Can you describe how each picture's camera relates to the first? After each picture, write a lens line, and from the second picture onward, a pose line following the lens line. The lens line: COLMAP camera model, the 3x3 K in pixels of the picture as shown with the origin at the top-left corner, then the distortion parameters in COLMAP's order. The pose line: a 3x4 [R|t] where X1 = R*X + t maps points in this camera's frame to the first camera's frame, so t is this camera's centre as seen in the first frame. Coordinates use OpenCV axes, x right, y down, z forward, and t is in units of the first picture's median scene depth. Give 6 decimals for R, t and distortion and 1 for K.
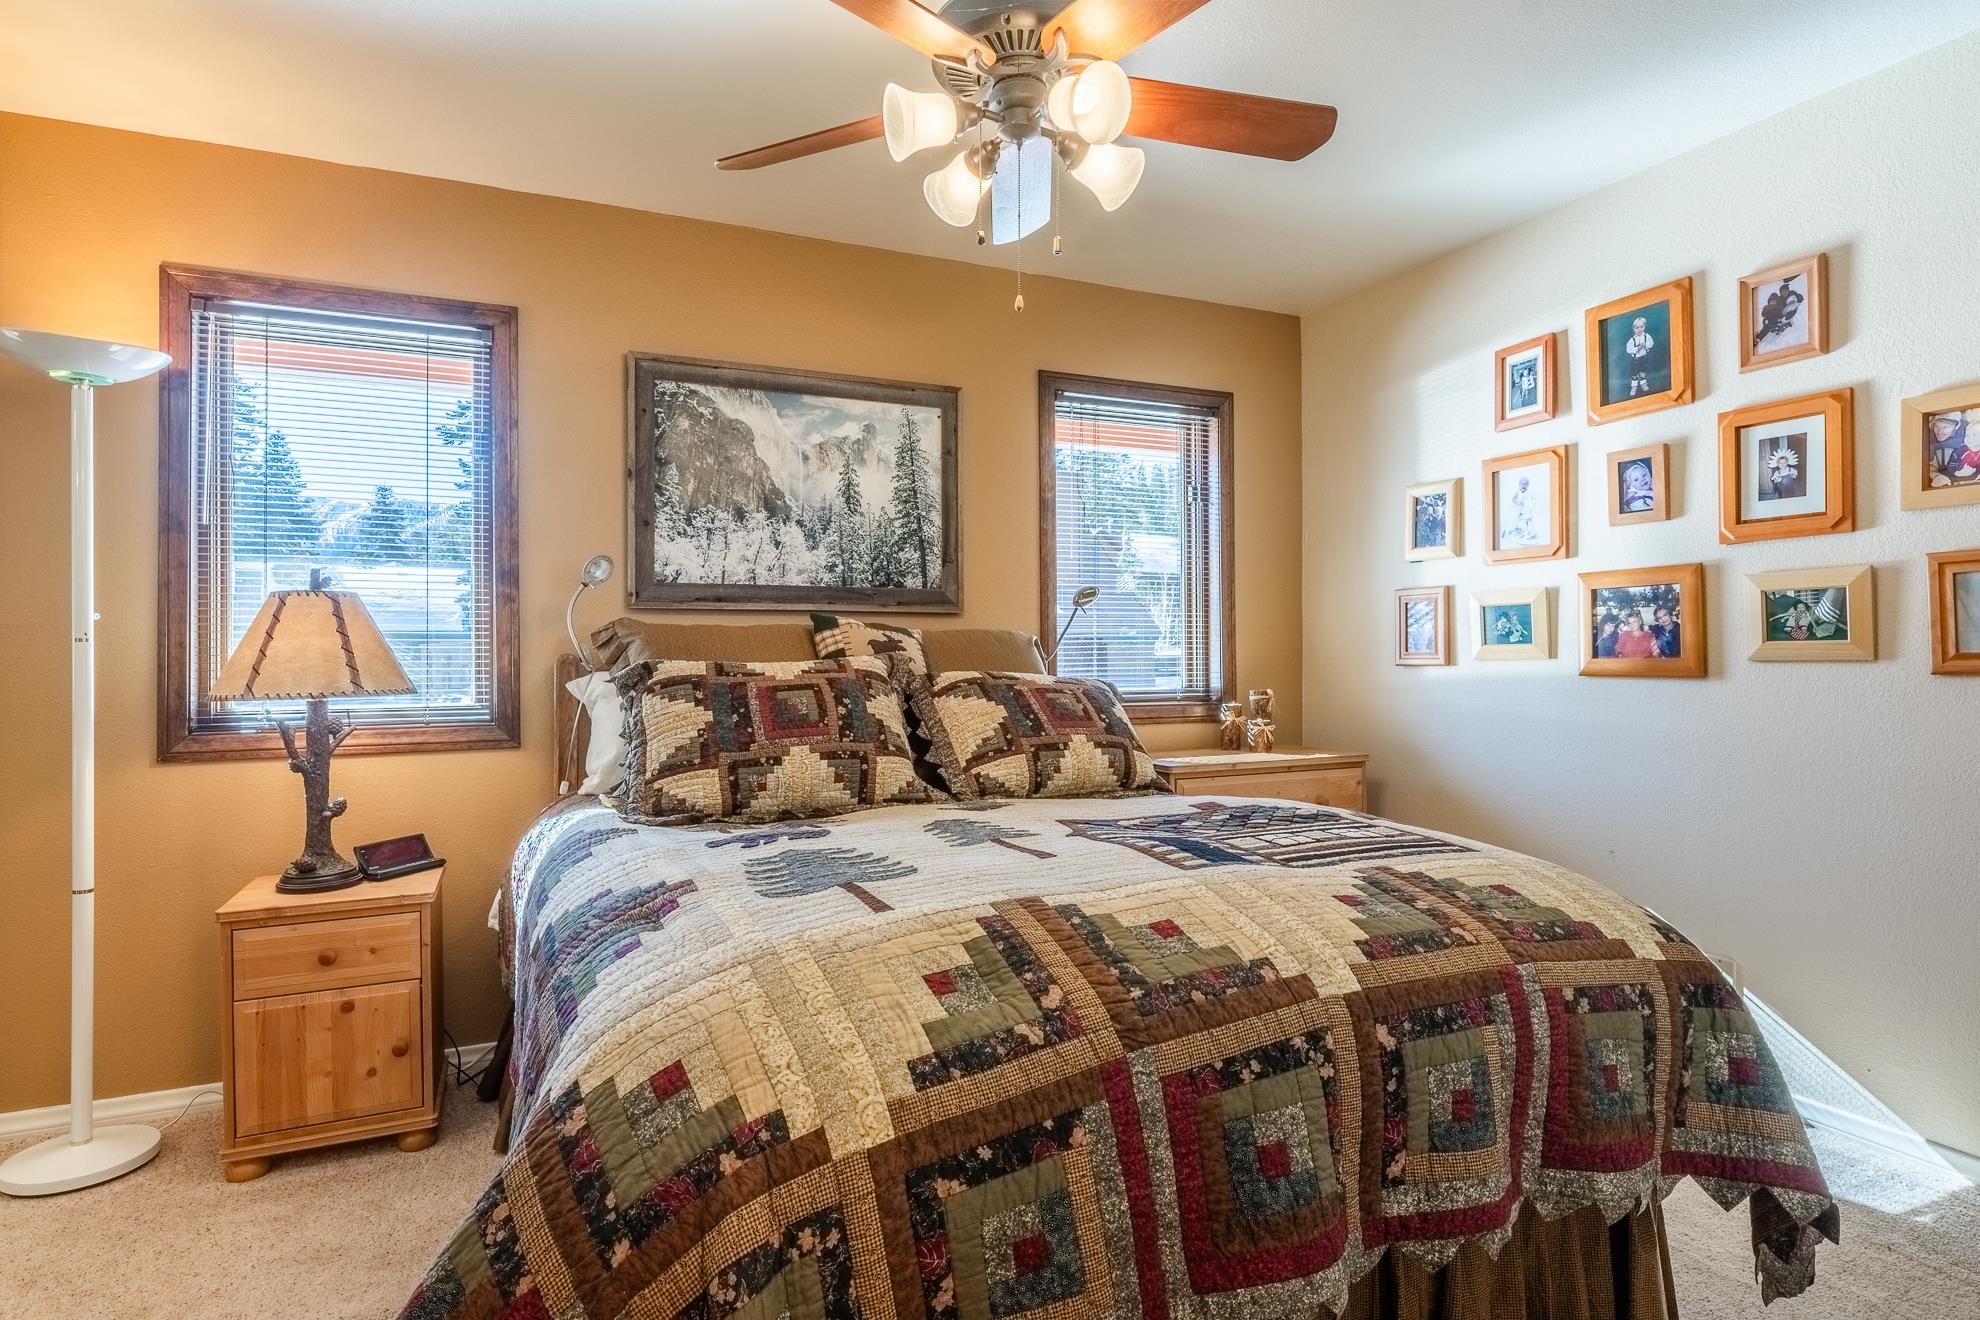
lens RADIAL K [[1033.2, 0, 989.5], [0, 1033.2, 628.6], [0, 0, 1]] dist [-0.002239, -0.000405]
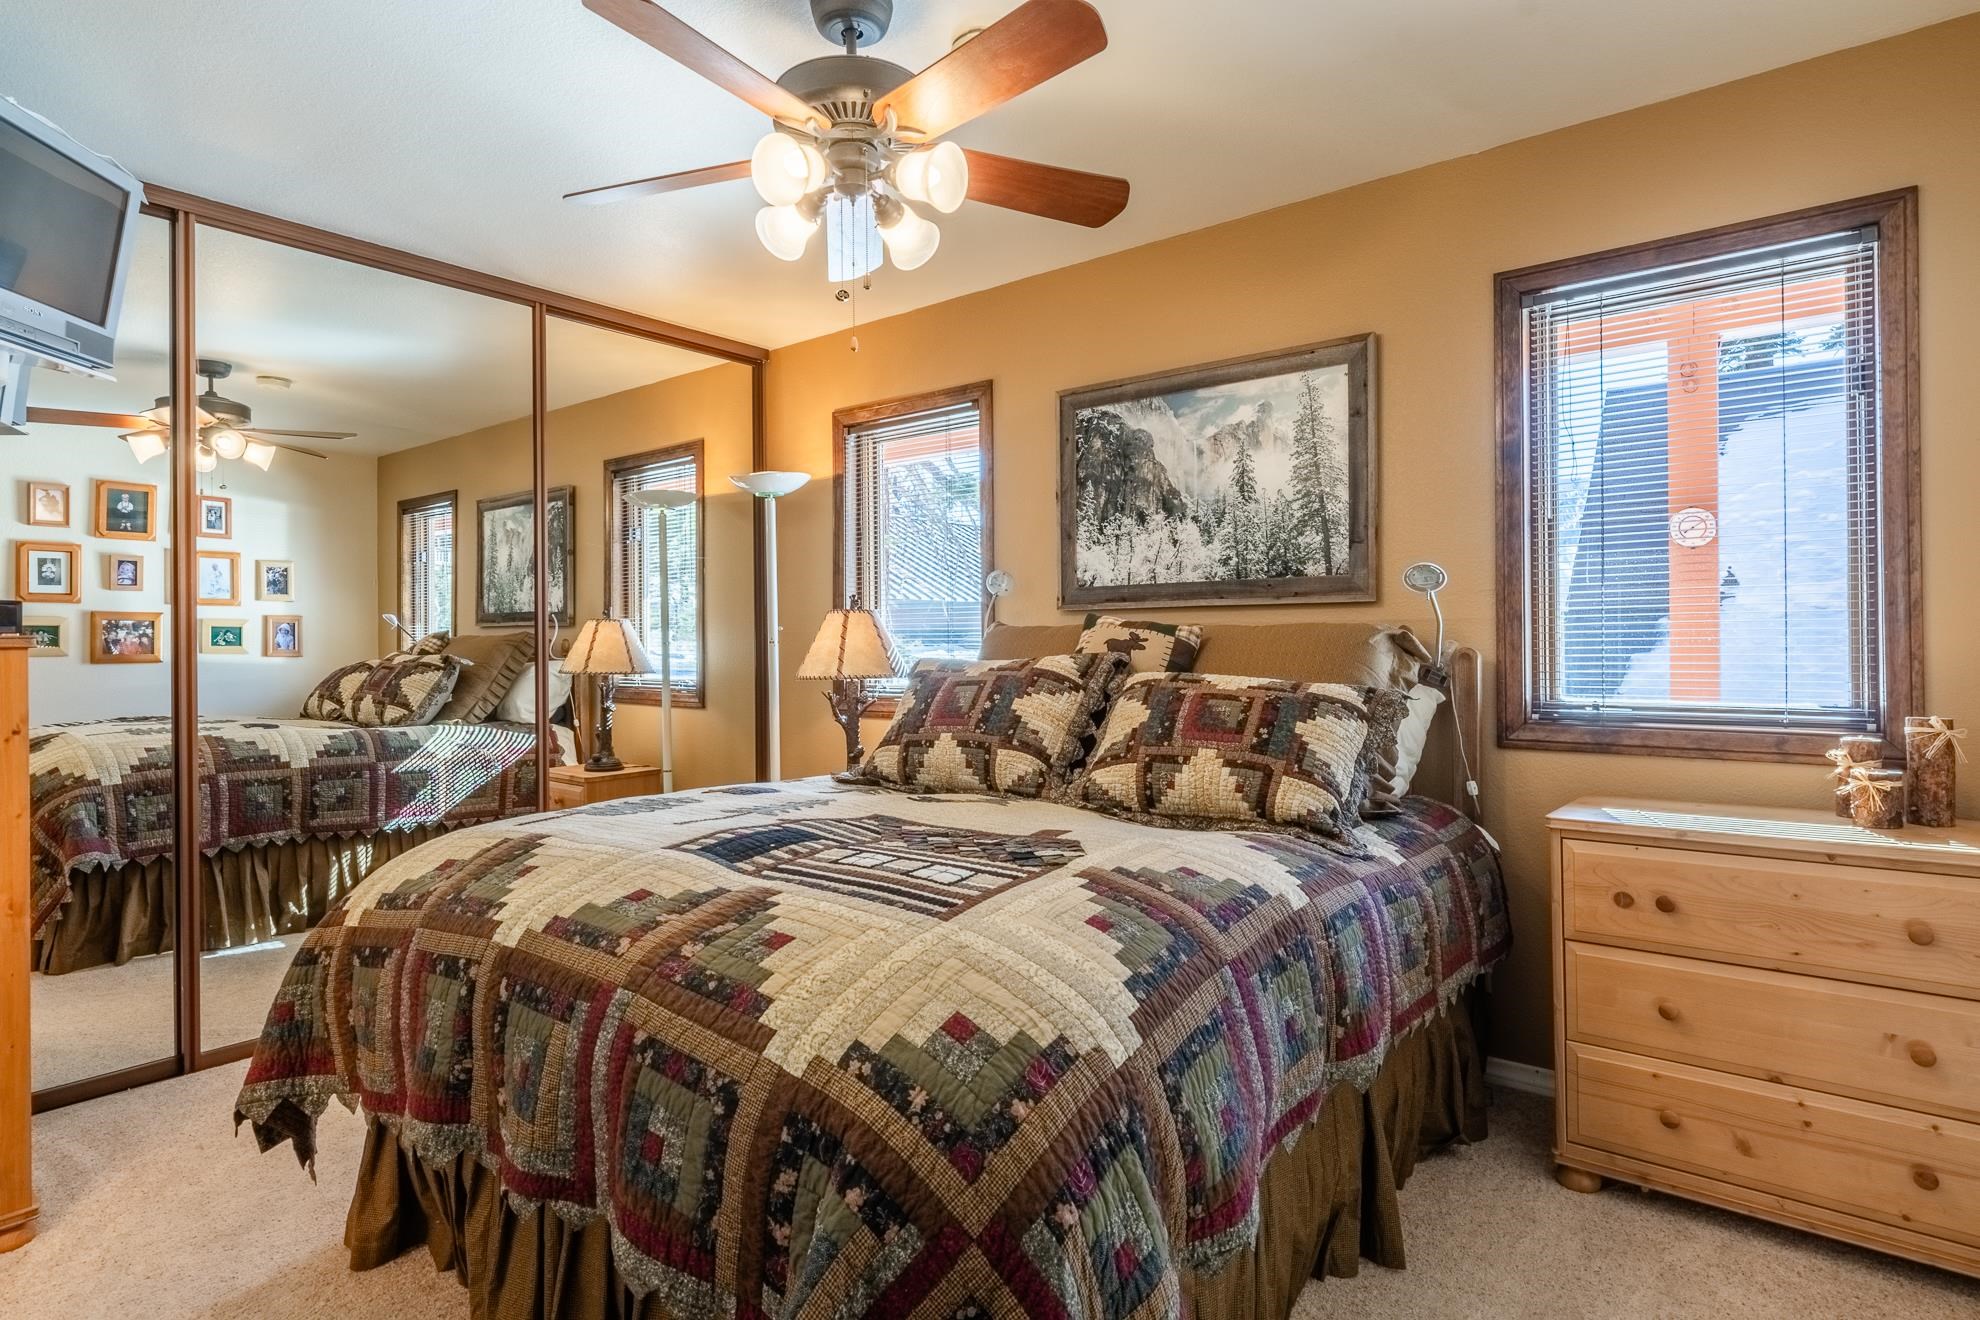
lens RADIAL K [[1053.9, 0, 962.4], [0, 1053.9, 616.4], [0, 0, 1]] dist [-0.005039, -0.000654]
pose [[0.449800, -0.022048, -0.892857, 0.636315], [0.028360, 0.999544, -0.010396, -0.003732], [0.892679, -0.020646, 0.450220, 0.344245]]
